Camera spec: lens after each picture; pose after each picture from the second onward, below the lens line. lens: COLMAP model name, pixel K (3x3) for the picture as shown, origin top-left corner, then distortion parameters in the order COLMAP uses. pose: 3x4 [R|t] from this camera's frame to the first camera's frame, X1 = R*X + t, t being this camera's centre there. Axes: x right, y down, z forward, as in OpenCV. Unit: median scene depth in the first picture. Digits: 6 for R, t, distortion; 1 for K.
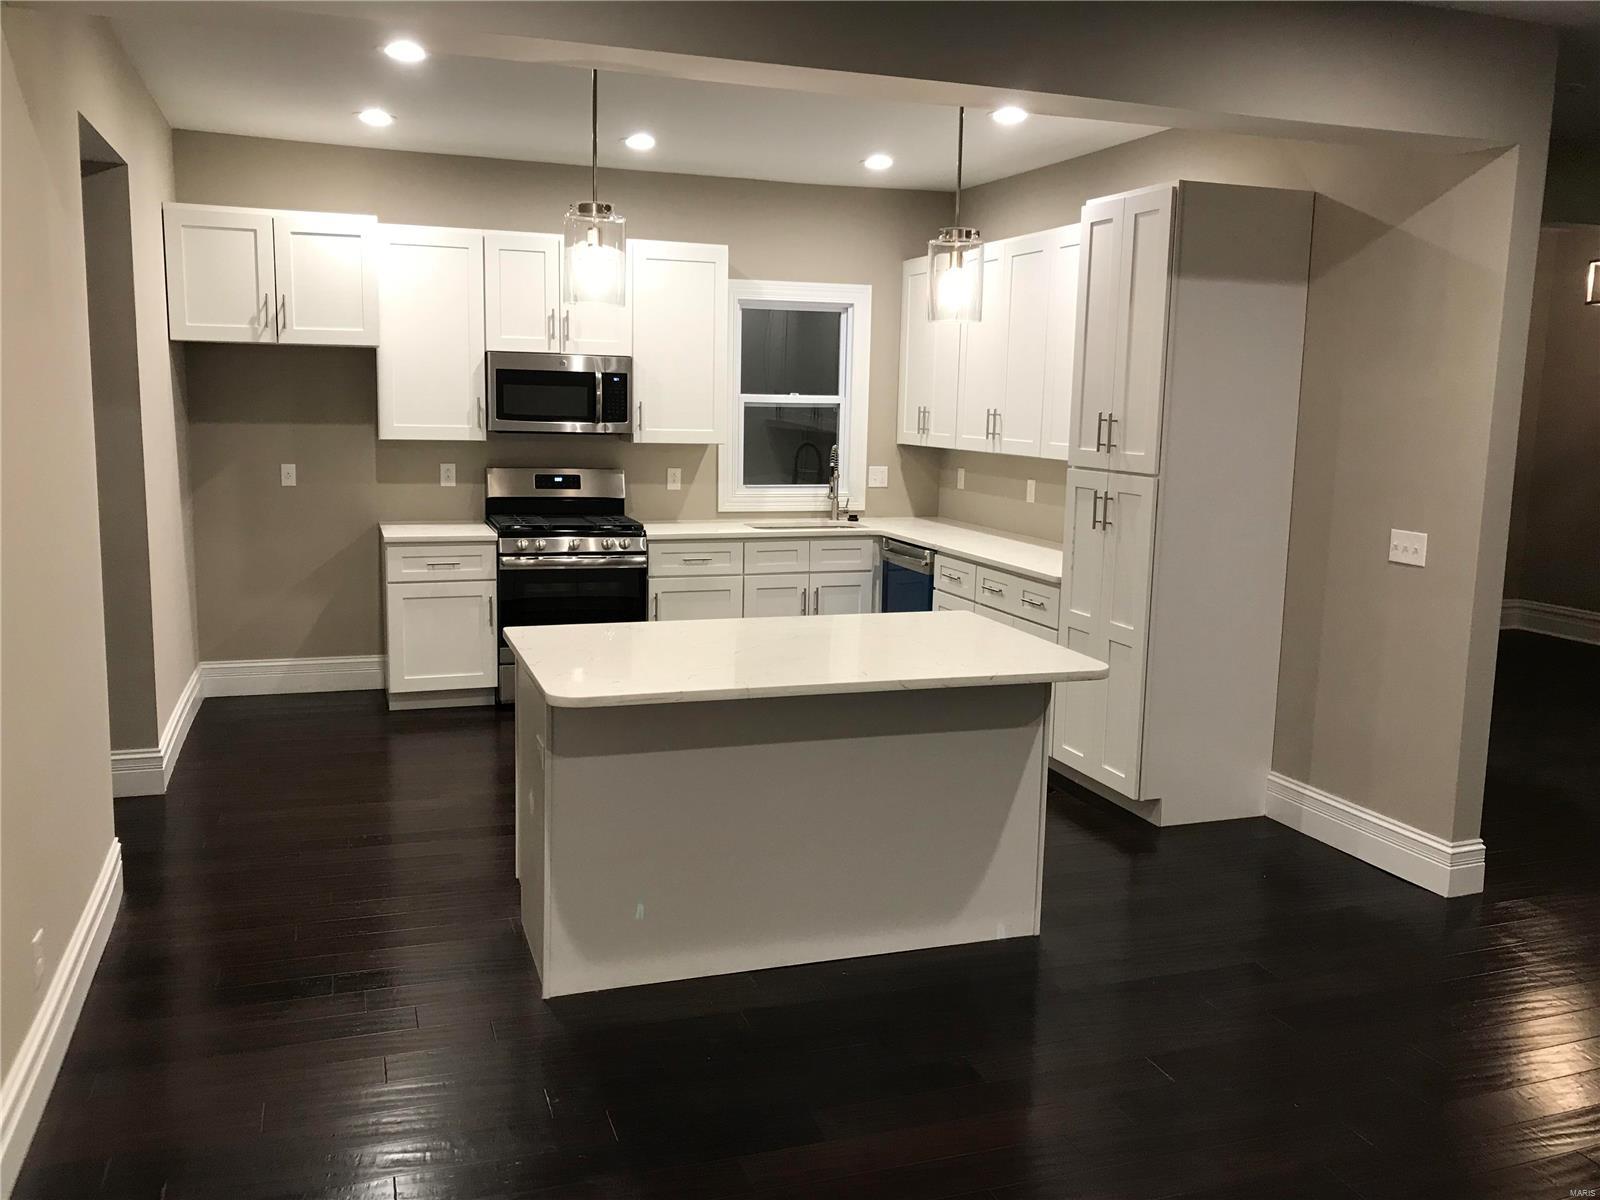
lens RADIAL K [[1323.5, 0, 795.4], [0, 1323.5, 593.6], [0, 0, 1]] dist [0.076639, -0.102418]
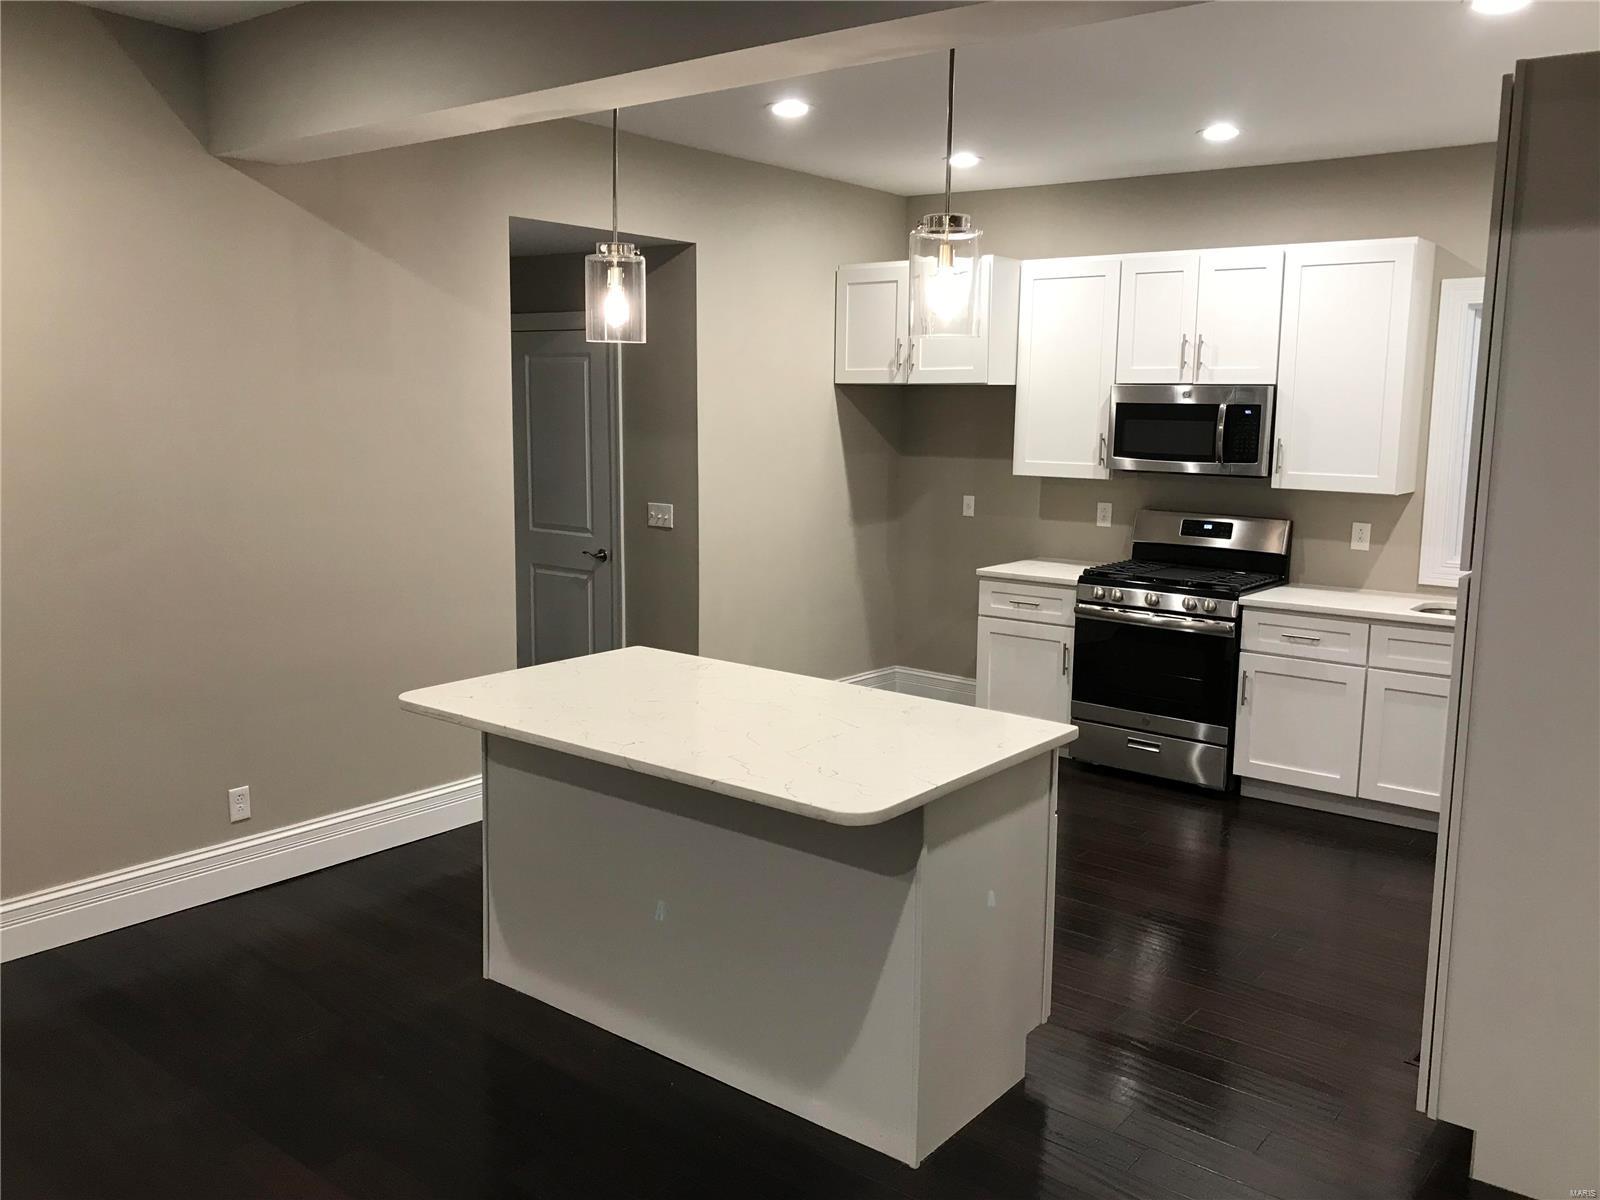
lens RADIAL K [[1323.5, 0, 795.4], [0, 1323.5, 593.6], [0, 0, 1]] dist [0.076639, -0.102418]
pose [[0.528075, 0.109259, -0.842140, 0.447820], [-0.131489, 0.990249, 0.046022, -0.049840], [0.838956, 0.086429, 0.537292, 0.322242]]
